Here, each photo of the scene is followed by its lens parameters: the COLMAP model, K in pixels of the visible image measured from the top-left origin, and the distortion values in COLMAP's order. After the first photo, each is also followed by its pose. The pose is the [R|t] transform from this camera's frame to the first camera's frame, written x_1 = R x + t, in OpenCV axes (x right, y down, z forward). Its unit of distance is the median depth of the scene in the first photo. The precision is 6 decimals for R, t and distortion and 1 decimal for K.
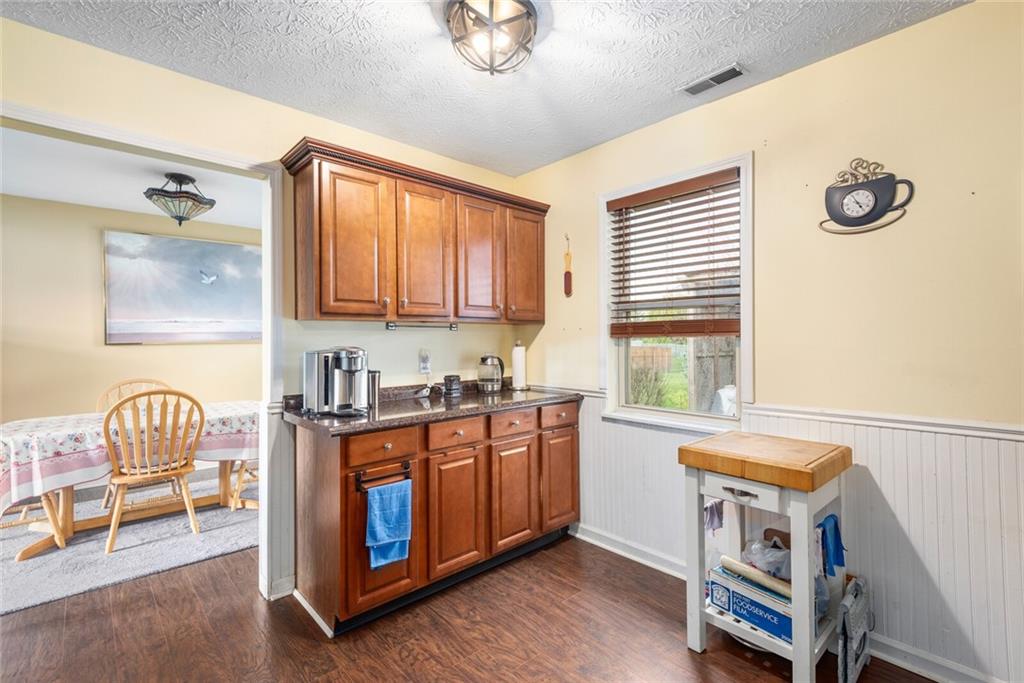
lens RADIAL K [[461.8, 0, 518.9], [0, 461.8, 341.2], [0, 0, 1]] dist [0.018539, -0.000211]
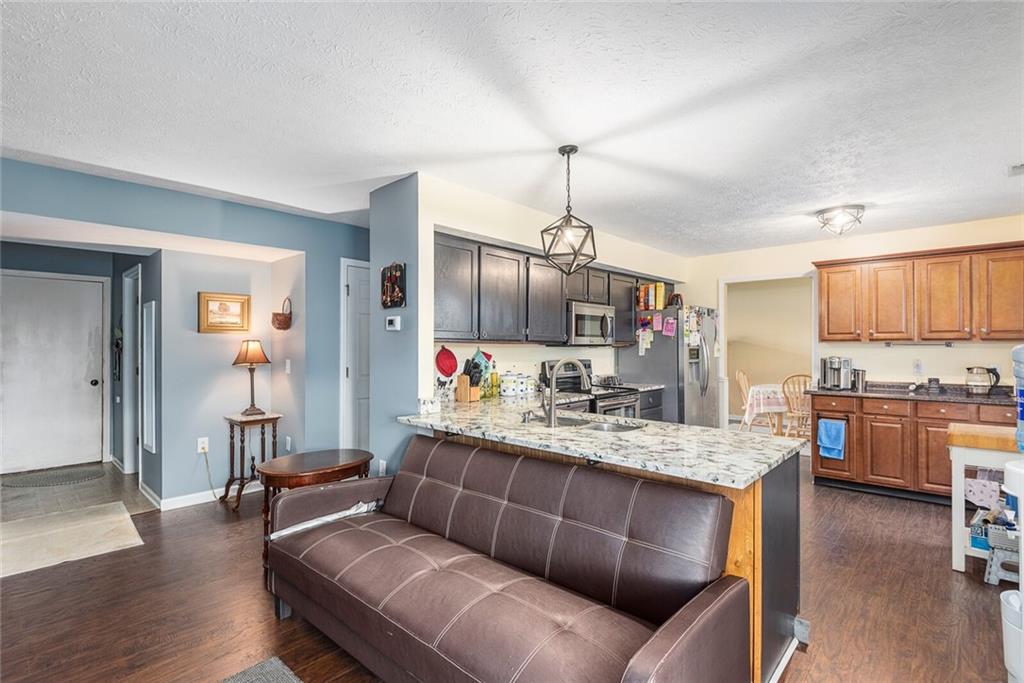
lens RADIAL K [[488.5, 0, 515.9], [0, 488.5, 342.8], [0, 0, 1]] dist [-0.001753, -0.000319]
pose [[0.093430, 0.005710, -0.995609, 1.429388], [-0.002694, 0.999981, 0.005483, -0.048221], [0.995622, 0.002170, 0.093444, -0.521900]]
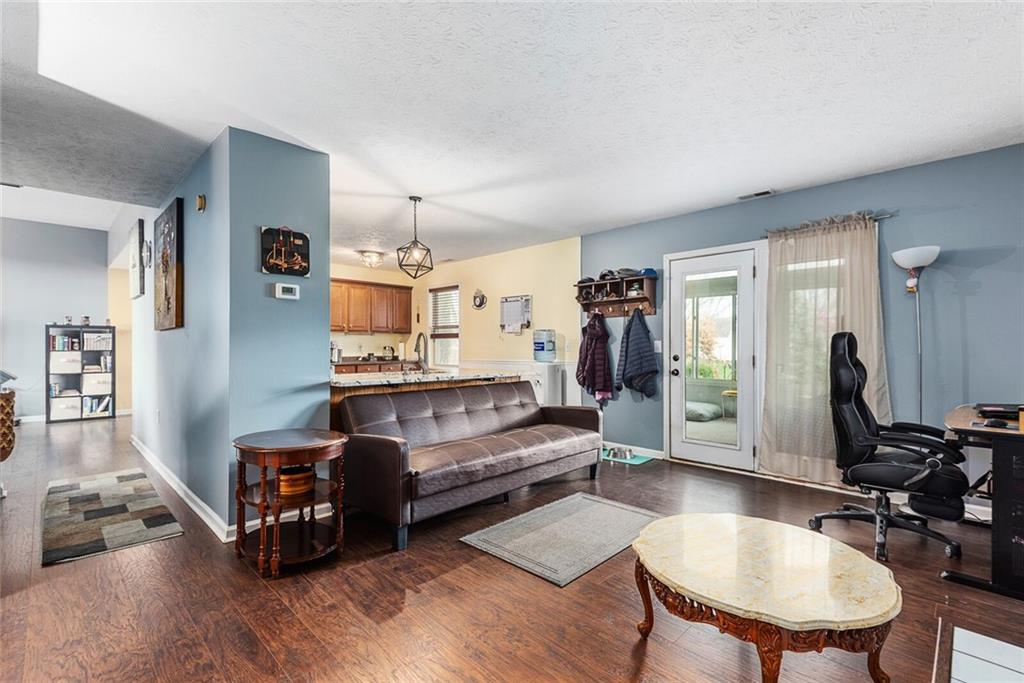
lens RADIAL K [[461.8, 0, 518.9], [0, 461.8, 341.2], [0, 0, 1]] dist [0.018539, -0.000211]
pose [[0.998427, 0.007374, 0.055577, 0.634389], [-0.006521, 0.999859, -0.015499, 0.048385], [-0.055684, 0.015112, 0.998334, -1.928005]]
